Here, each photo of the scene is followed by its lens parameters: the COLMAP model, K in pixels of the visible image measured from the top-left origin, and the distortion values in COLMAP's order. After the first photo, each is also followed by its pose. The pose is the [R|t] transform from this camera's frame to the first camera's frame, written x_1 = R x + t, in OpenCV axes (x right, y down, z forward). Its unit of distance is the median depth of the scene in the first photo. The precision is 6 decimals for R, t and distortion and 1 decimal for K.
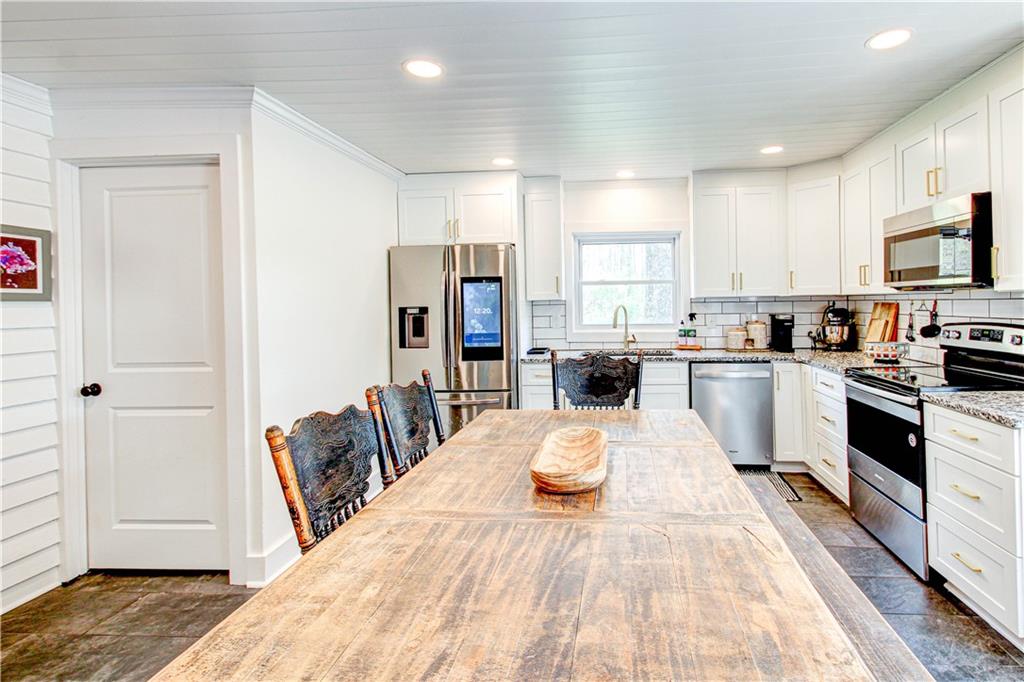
lens RADIAL K [[531.8, 0, 610.8], [0, 531.8, 299.4], [0, 0, 1]] dist [0.012226, -0.001259]
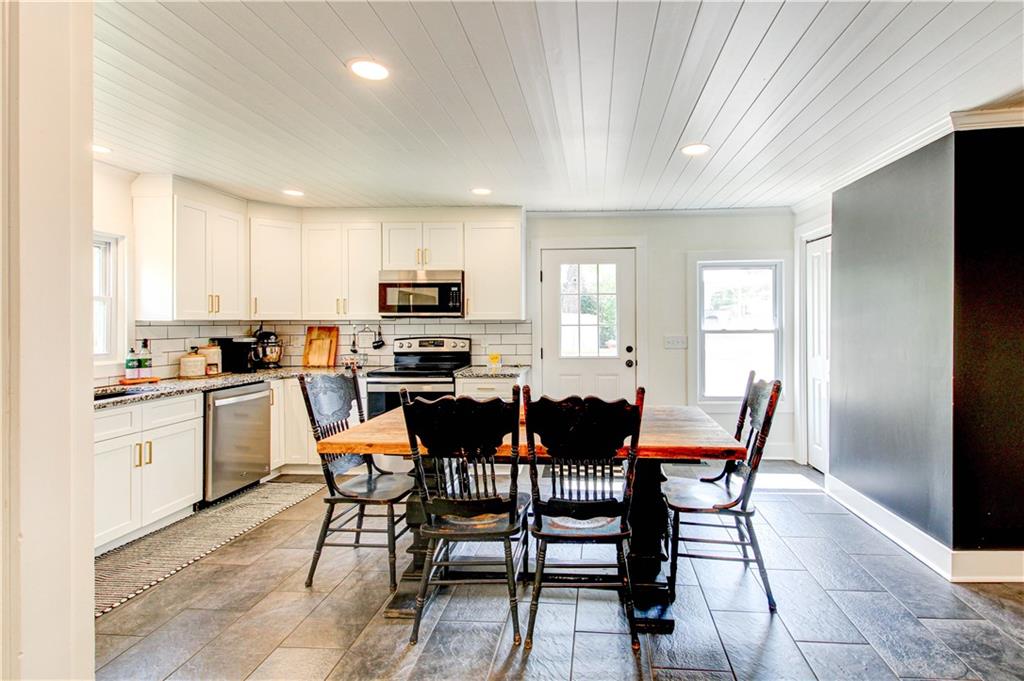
lens RADIAL K [[491.6, 0, 509.5], [0, 491.6, 325.7], [0, 0, 1]] dist [0.015042, -0.004969]
pose [[0.014587, 0.014363, 0.999790, -0.689966], [0.001893, 0.999895, -0.014393, 0.020941], [-0.999892, 0.002103, 0.014558, 0.490545]]
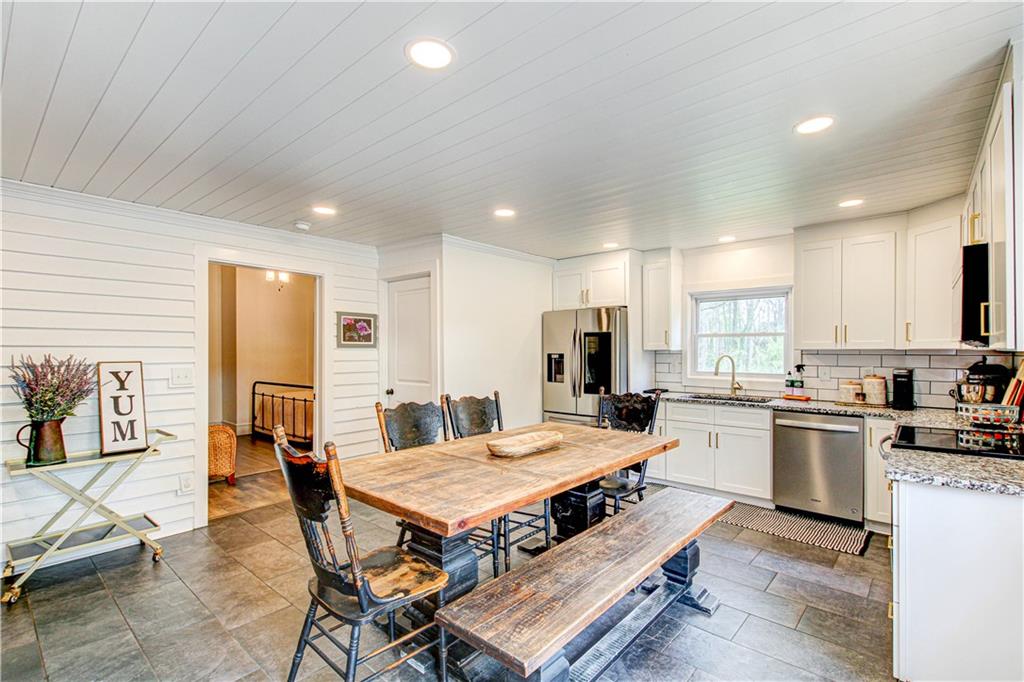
lens RADIAL K [[491.6, 0, 508.6], [0, 491.6, 345.7], [0, 0, 1]] dist [0.015042, -0.004969]
pose [[0.783794, 0.009492, -0.620948, 0.350078], [-0.008979, 0.999952, 0.003952, -0.010860], [0.620956, 0.002478, 0.783842, -0.115530]]
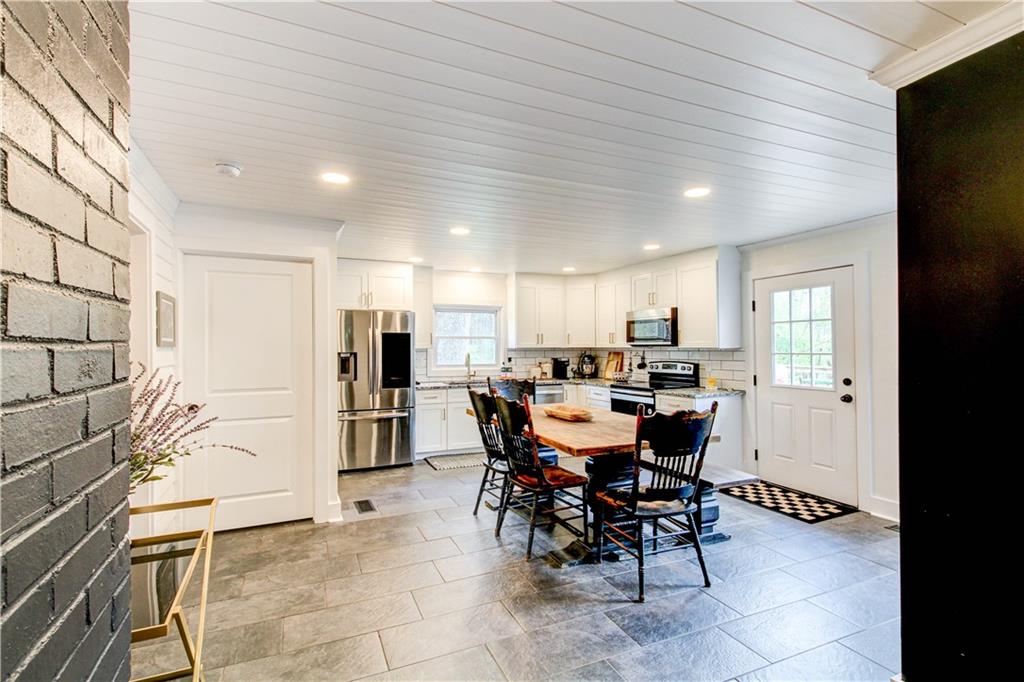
lens RADIAL K [[491.6, 0, 513.8], [0, 491.6, 342.8], [0, 0, 1]] dist [0.015042, -0.004969]
pose [[0.894452, 0.016203, 0.446871, -0.588761], [-0.011694, 0.999849, -0.012847, -0.000261], [-0.447012, 0.006265, 0.894506, -0.414128]]
